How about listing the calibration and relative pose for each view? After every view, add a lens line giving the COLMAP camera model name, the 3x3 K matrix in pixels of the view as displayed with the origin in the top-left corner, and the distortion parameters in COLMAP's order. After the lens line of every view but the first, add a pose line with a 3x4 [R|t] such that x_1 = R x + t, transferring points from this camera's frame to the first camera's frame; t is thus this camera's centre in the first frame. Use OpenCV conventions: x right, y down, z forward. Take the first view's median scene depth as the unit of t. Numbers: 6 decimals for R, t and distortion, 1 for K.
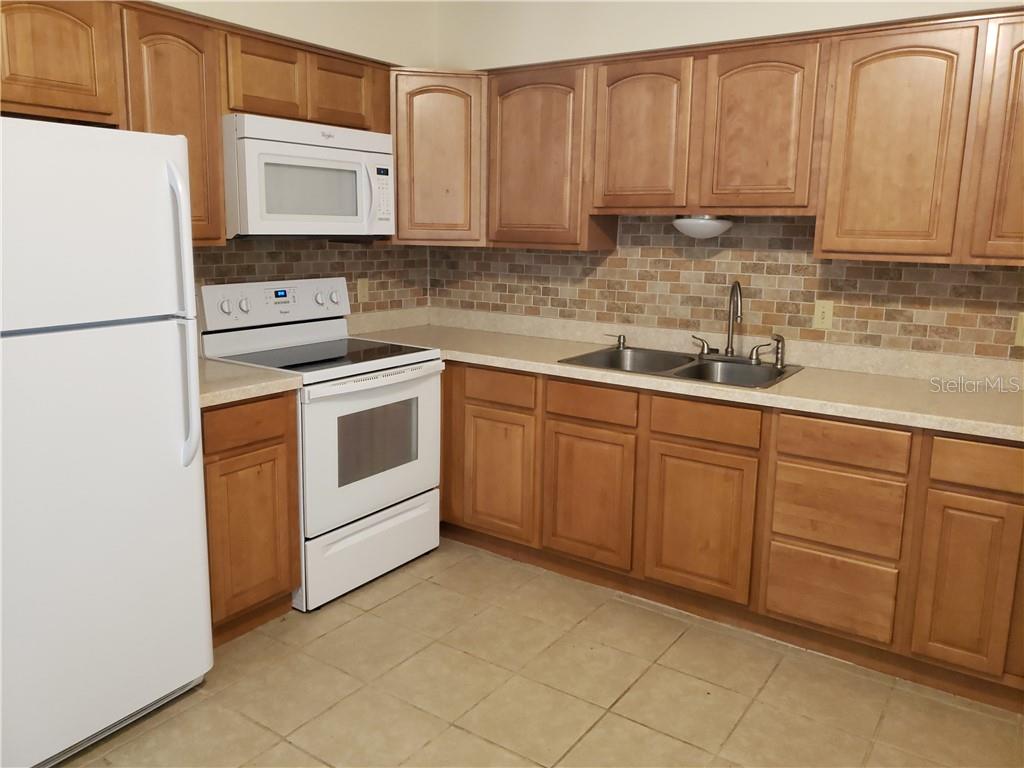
lens RADIAL K [[797.7, 0, 513.5], [0, 797.7, 379.1], [0, 0, 1]] dist [0.018867, 0.001968]
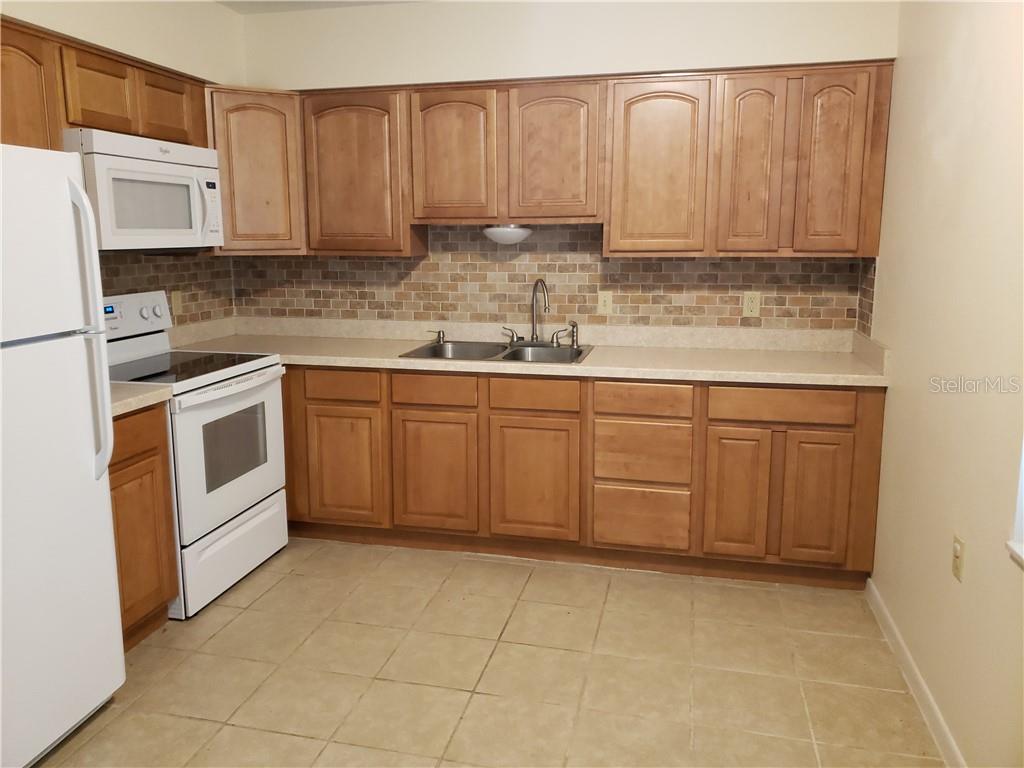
lens RADIAL K [[782.9, 0, 512.0], [0, 782.9, 384.0], [0, 0, 1]] dist [0.083848, -0.099897]
pose [[0.932902, -0.088961, 0.348971, -0.195387], [0.089545, 0.995877, 0.014492, 0.015706], [-0.348821, 0.017729, 0.937021, -0.093573]]
